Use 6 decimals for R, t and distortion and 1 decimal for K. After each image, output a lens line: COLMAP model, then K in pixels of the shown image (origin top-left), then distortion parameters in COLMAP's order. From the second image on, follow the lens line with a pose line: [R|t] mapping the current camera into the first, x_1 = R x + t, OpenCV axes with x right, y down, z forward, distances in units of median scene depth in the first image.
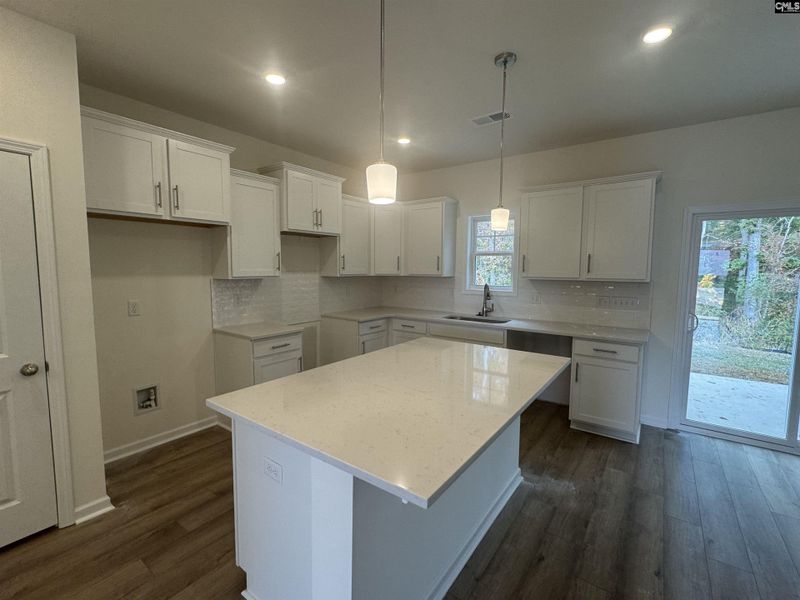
lens RADIAL K [[364.9, 0, 399.4], [0, 364.9, 299.5], [0, 0, 1]] dist [-0.005796, -0.000117]
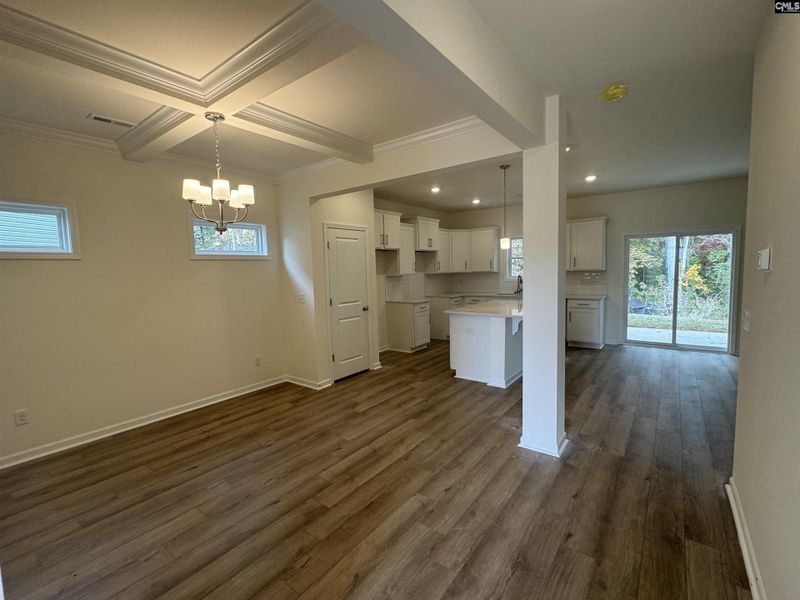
lens RADIAL K [[364.9, 0, 399.1], [0, 364.9, 300.8], [0, 0, 1]] dist [-0.005796, -0.000117]
pose [[0.999255, -0.032917, -0.020136, -0.388253], [0.032862, 0.999455, -0.003078, 0.084884], [0.020226, 0.002414, 0.999793, -0.973860]]
